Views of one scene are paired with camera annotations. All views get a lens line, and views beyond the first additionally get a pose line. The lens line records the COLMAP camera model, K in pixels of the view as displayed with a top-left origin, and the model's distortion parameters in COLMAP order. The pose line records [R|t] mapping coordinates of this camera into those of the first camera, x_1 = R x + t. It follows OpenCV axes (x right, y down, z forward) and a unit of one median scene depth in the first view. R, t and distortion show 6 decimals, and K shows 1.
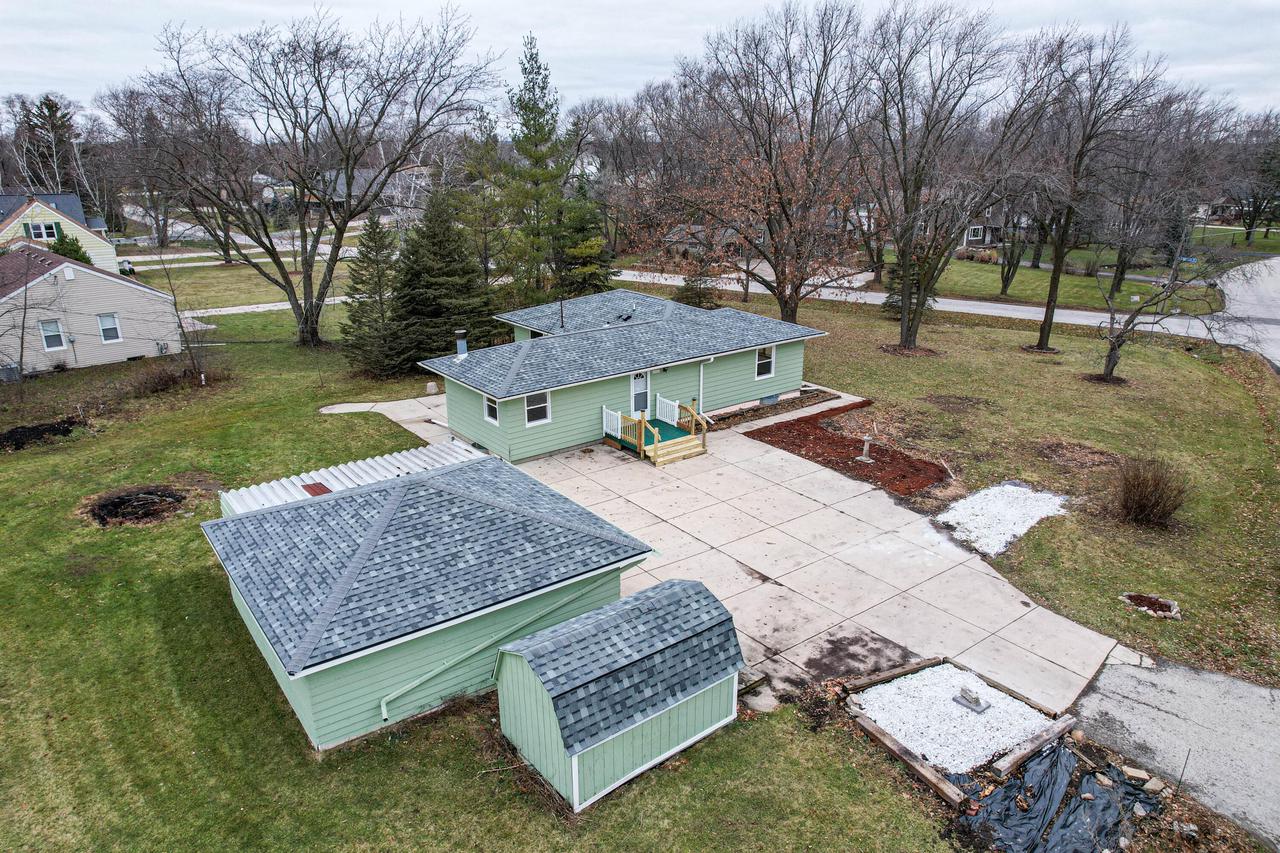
lens RADIAL K [[841.4, 0, 640.0], [0, 841.4, 426.5], [0, 0, 1]] dist [-0.066629, 0.052732]
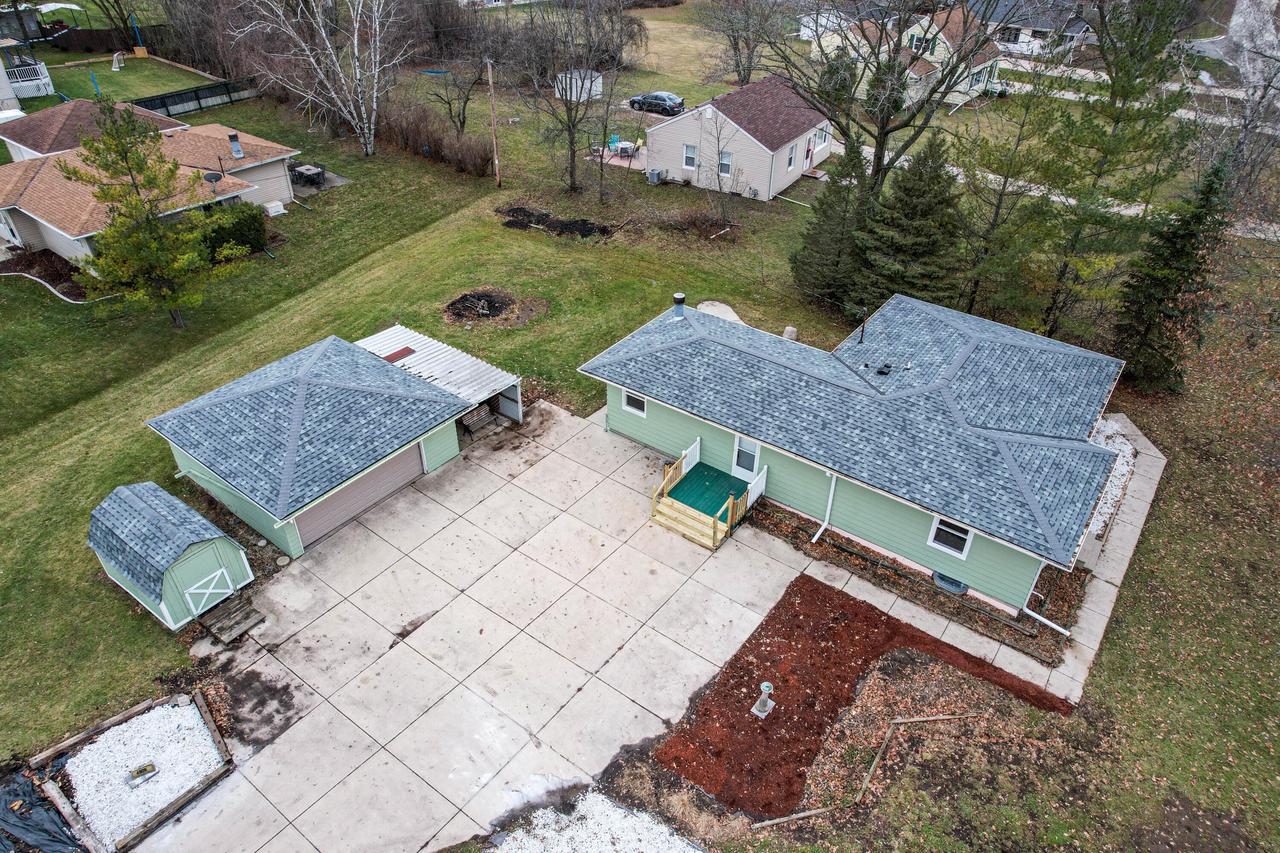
lens RADIAL K [[818.5, 0, 641.0], [0, 818.5, 437.5], [0, 0, 1]] dist [-0.074107, 0.067149]
pose [[0.274107, 0.570447, -0.774245, 0.638532], [-0.317099, 0.813668, 0.487230, -0.445383], [0.907917, 0.111959, 0.403921, 0.598804]]
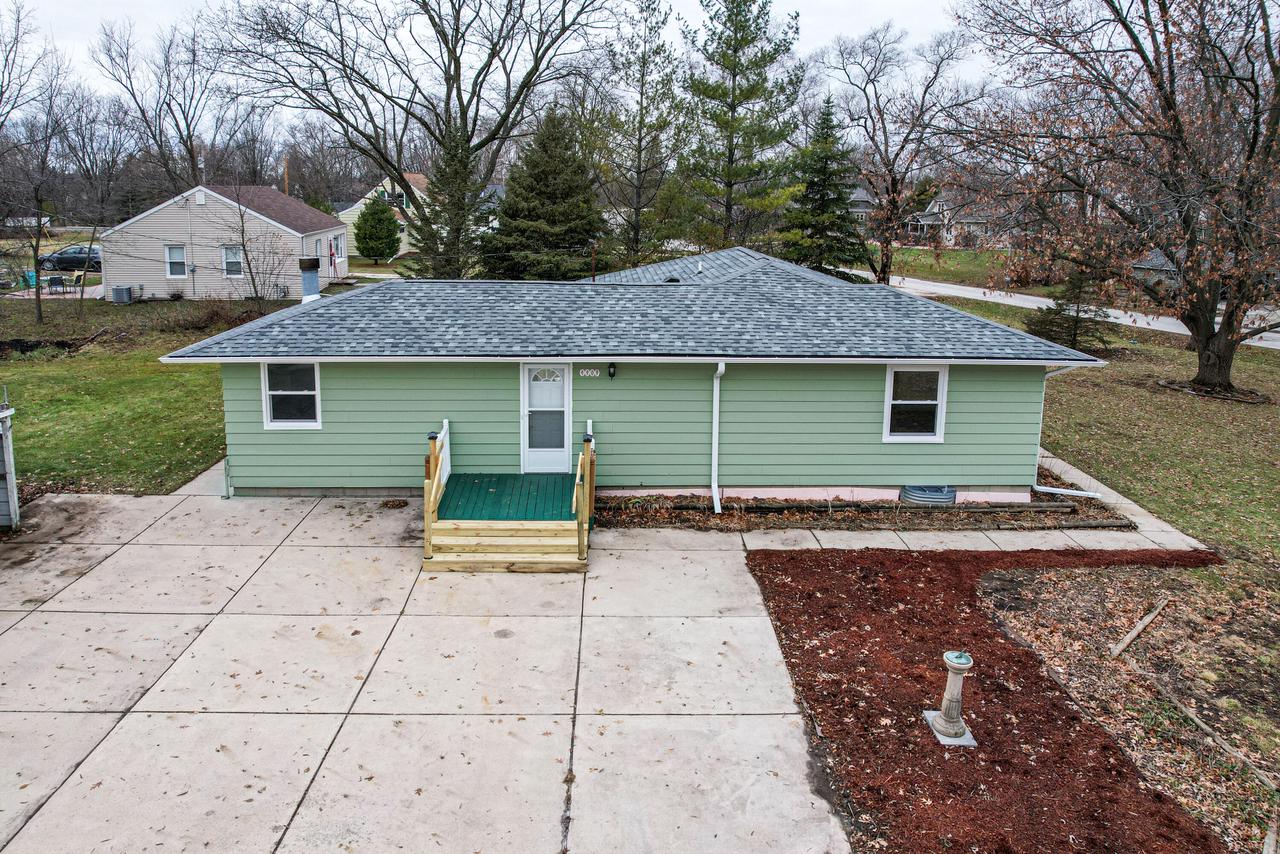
lens RADIAL K [[872.7, 0, 639.4], [0, 872.7, 342.1], [0, 0, 1]] dist [-0.027632, -0.001931]
pose [[0.815539, 0.111125, -0.567933, 0.336742], [-0.198667, 0.975509, -0.094408, -0.044367], [0.543532, 0.189823, 0.817643, 0.653840]]
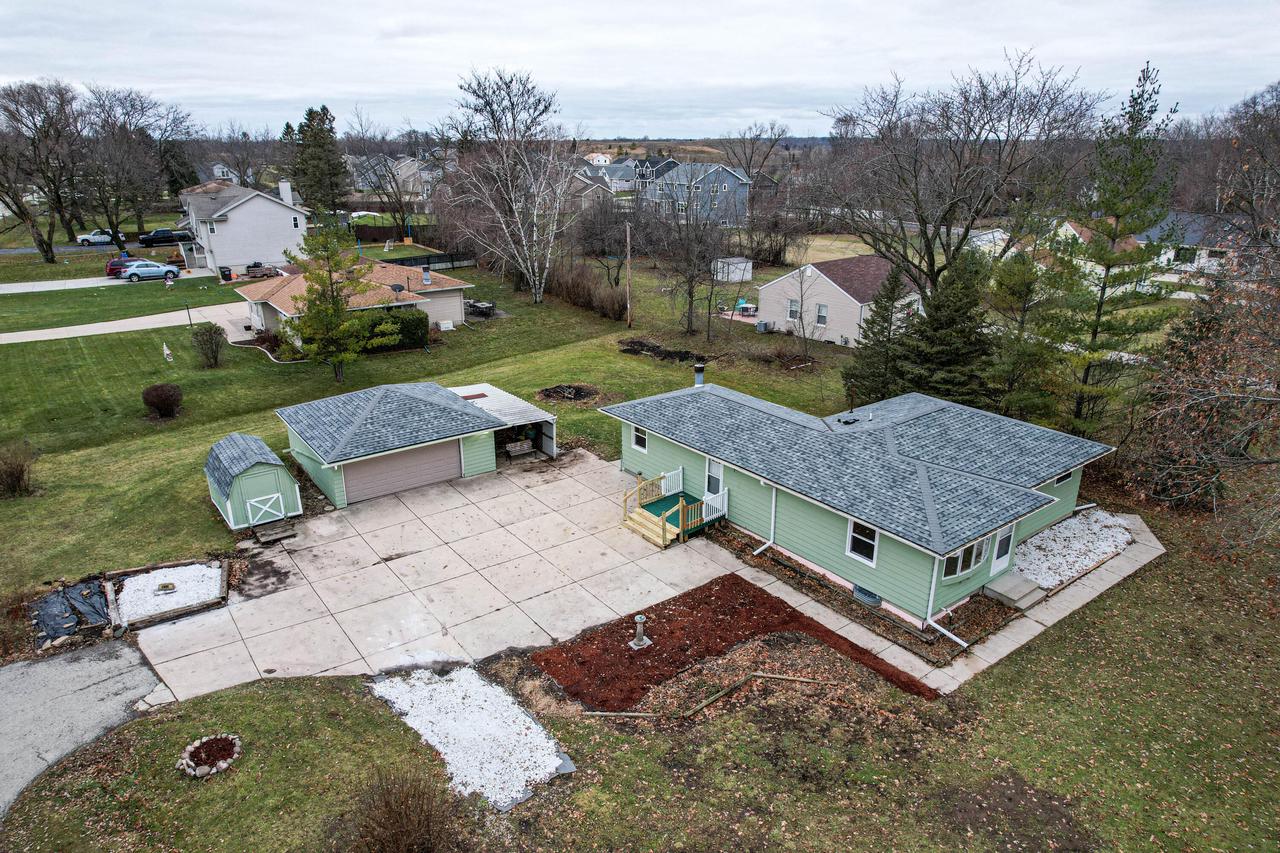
lens RADIAL K [[818.5, 0, 641.0], [0, 818.5, 437.5], [0, 0, 1]] dist [-0.074107, 0.067149]
pose [[-0.011668, 0.344122, -0.938853, 0.916858], [-0.317111, 0.889177, 0.329855, -0.383769], [0.948317, 0.301569, 0.098750, 0.860585]]
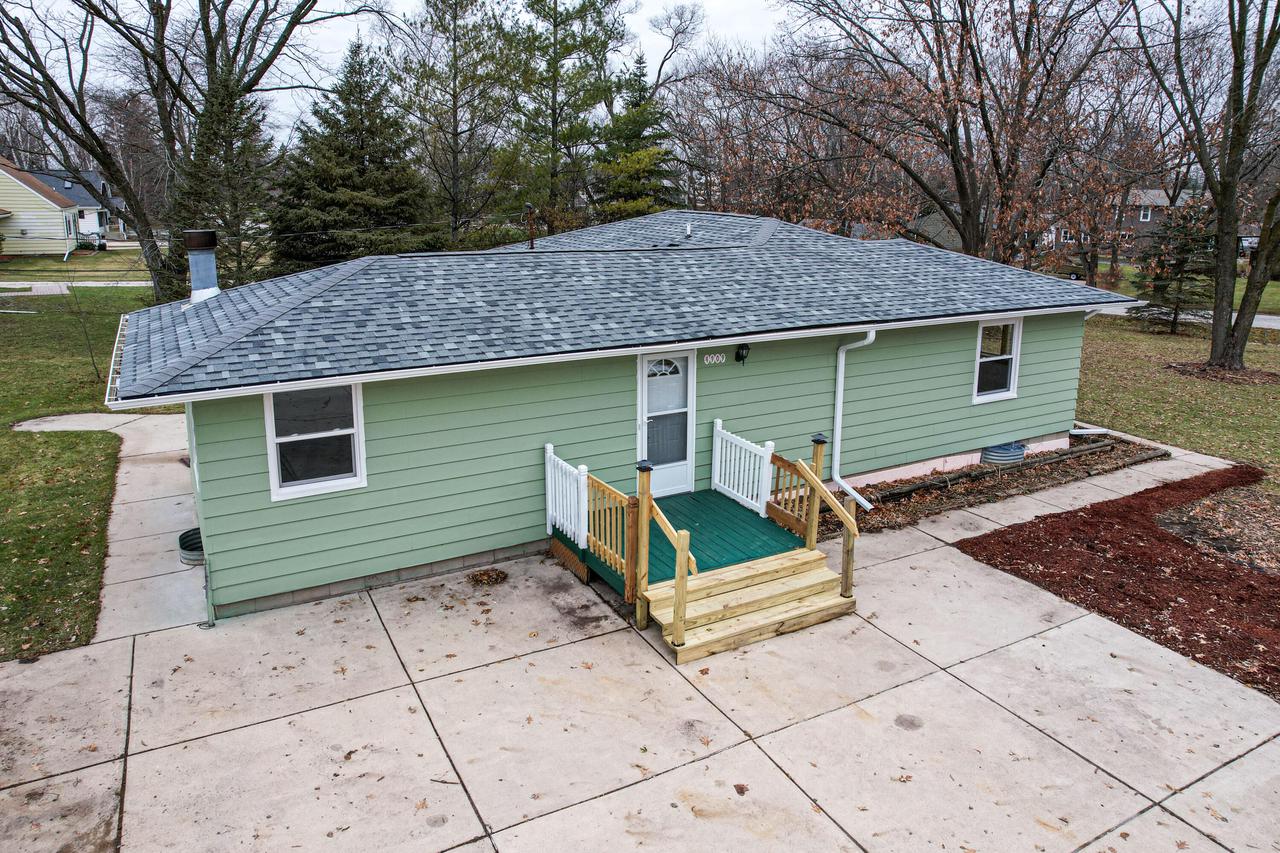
lens RADIAL K [[861.1, 0, 642.6], [0, 861.1, 357.8], [0, 0, 1]] dist [-0.031953, 0.008303]
pose [[0.989373, 0.037923, -0.140369, 0.043030], [-0.055984, 0.990316, -0.127046, -0.017895], [0.134191, 0.133554, 0.981914, 0.671312]]
